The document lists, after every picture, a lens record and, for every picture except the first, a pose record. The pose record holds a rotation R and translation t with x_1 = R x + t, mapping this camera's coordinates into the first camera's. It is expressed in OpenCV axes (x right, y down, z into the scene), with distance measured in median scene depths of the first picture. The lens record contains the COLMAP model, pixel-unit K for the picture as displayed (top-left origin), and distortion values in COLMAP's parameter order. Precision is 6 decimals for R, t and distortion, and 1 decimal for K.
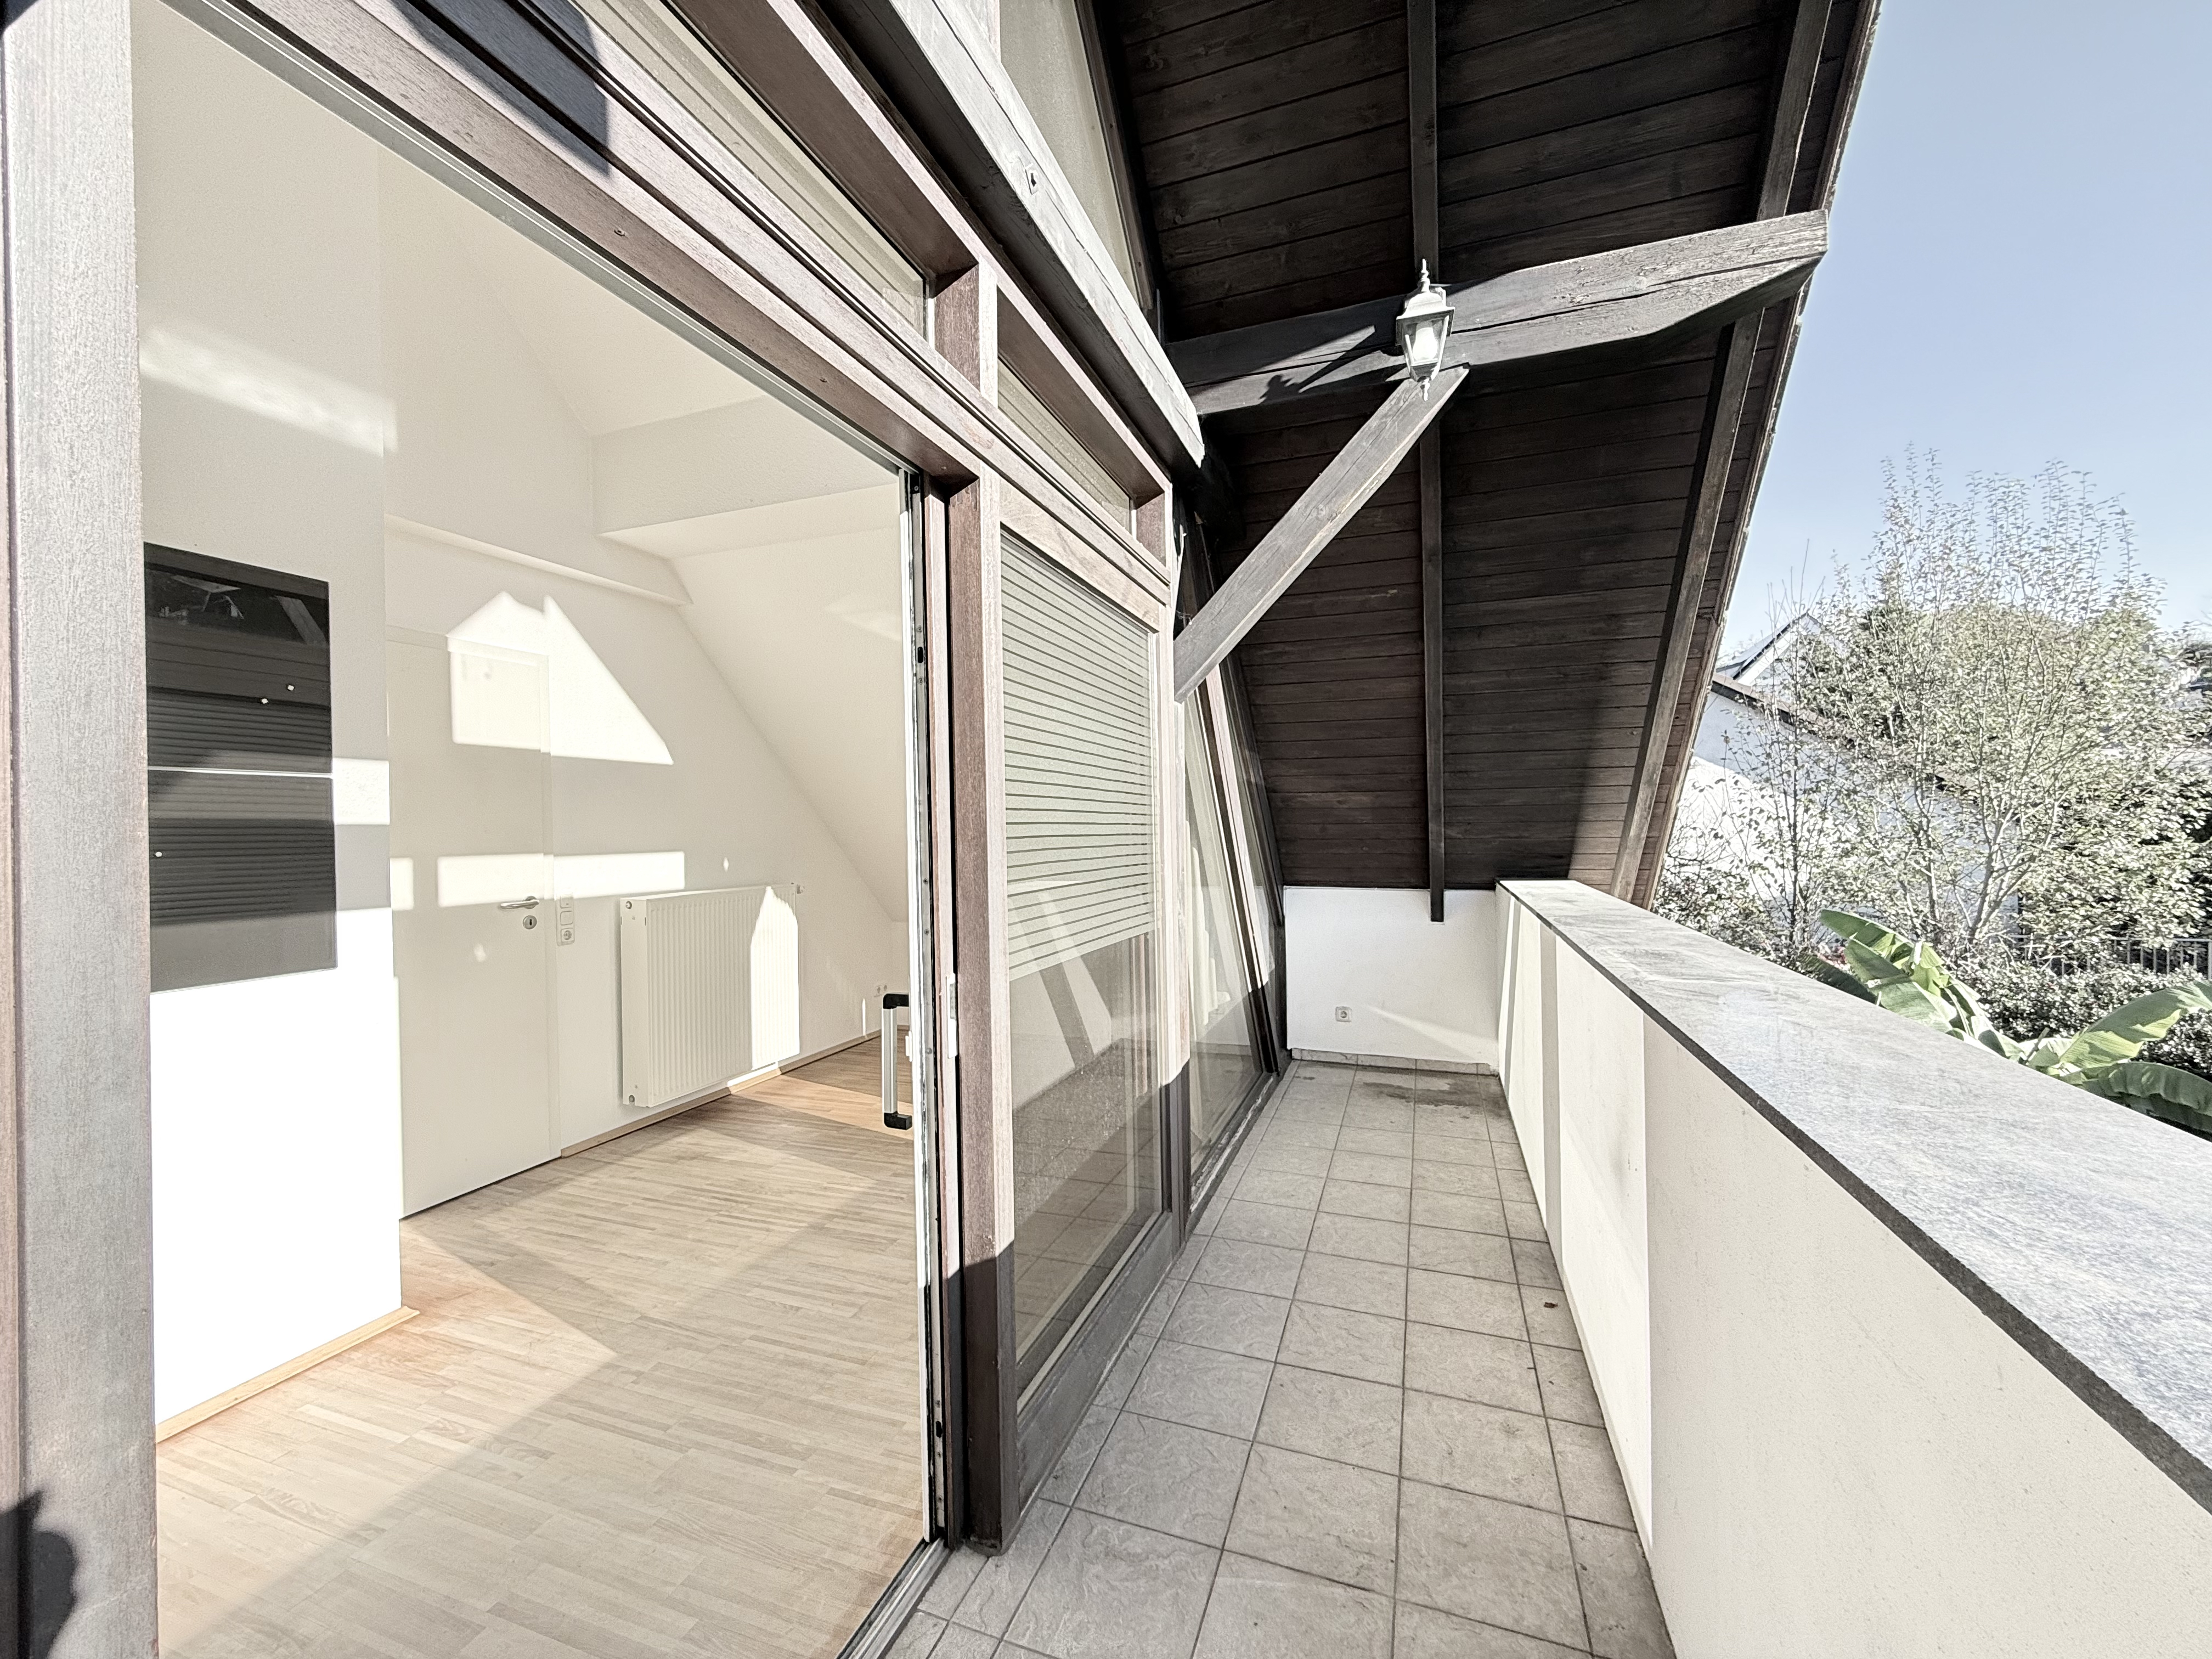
lens RADIAL K [[885.3, 0, 1104.6], [0, 885.3, 832.1], [0, 0, 1]] dist [0.000903, 0.000750]
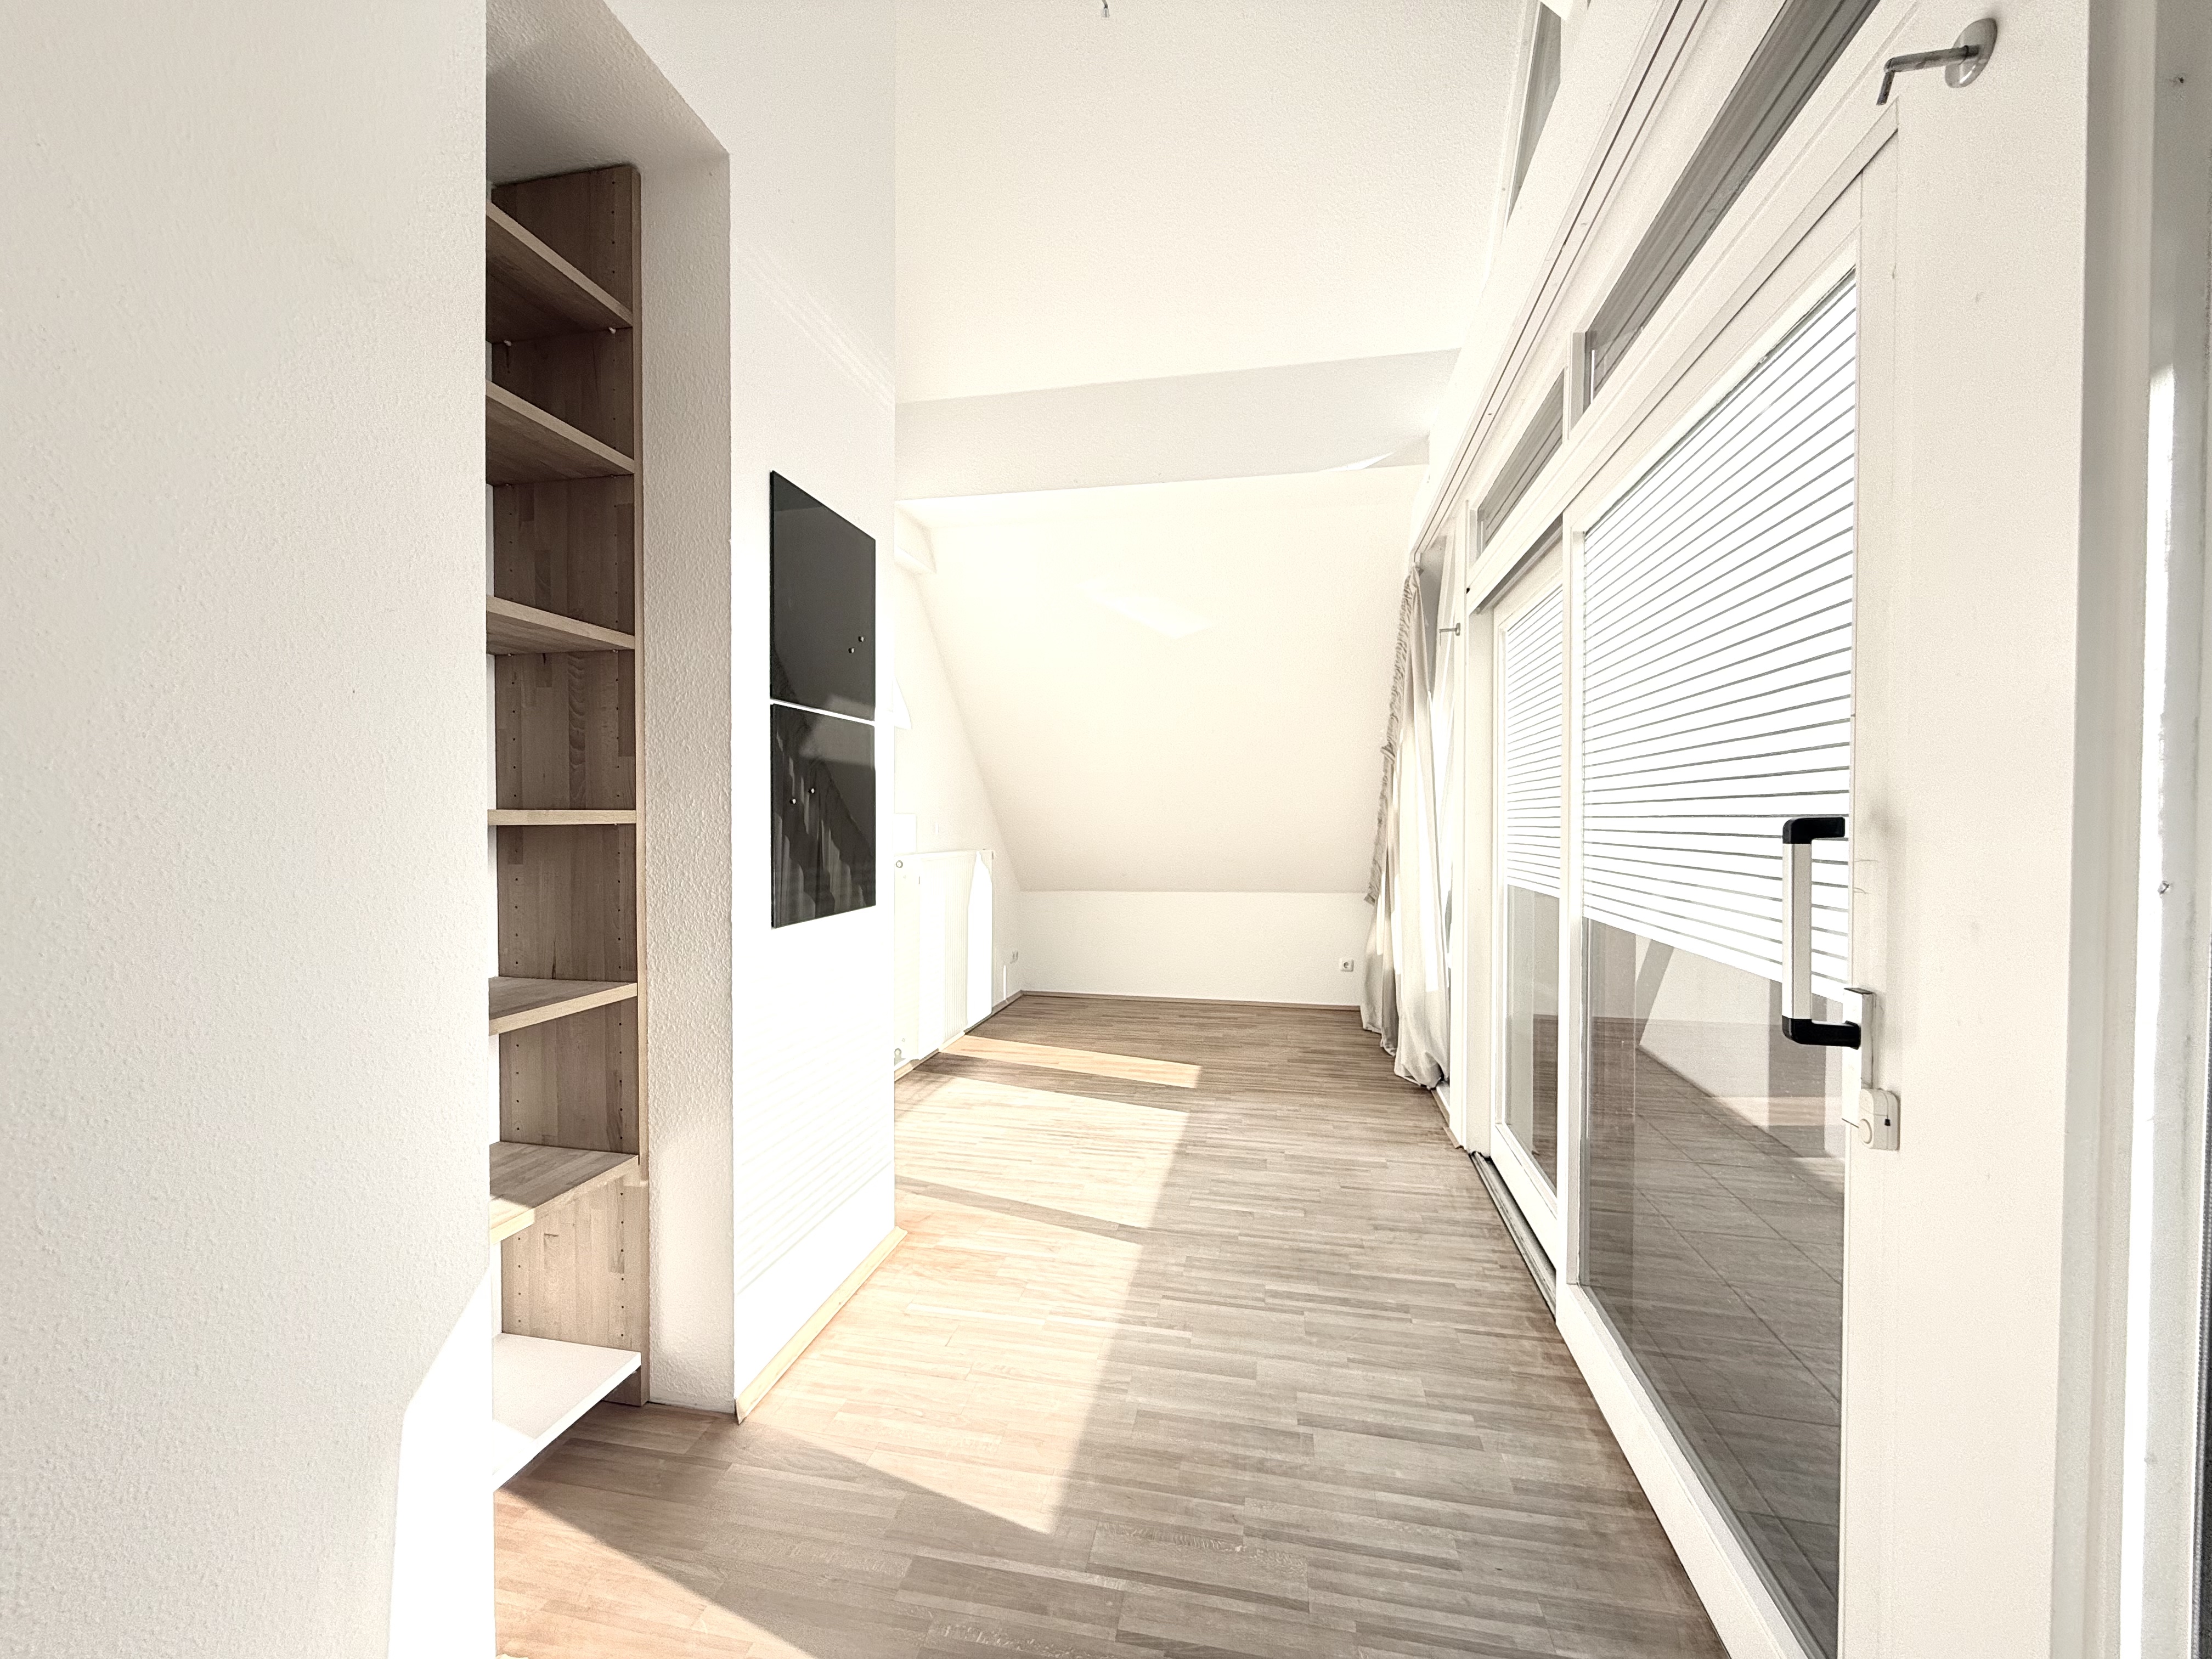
lens RADIAL K [[885.3, 0, 1115.4], [0, 885.3, 826.7], [0, 0, 1]] dist [0.000903, 0.000750]
pose [[0.987031, 0.023035, 0.158868, -0.635730], [-0.024191, 0.999693, 0.005347, 0.039539], [-0.158696, -0.009121, 0.987285, -0.074935]]
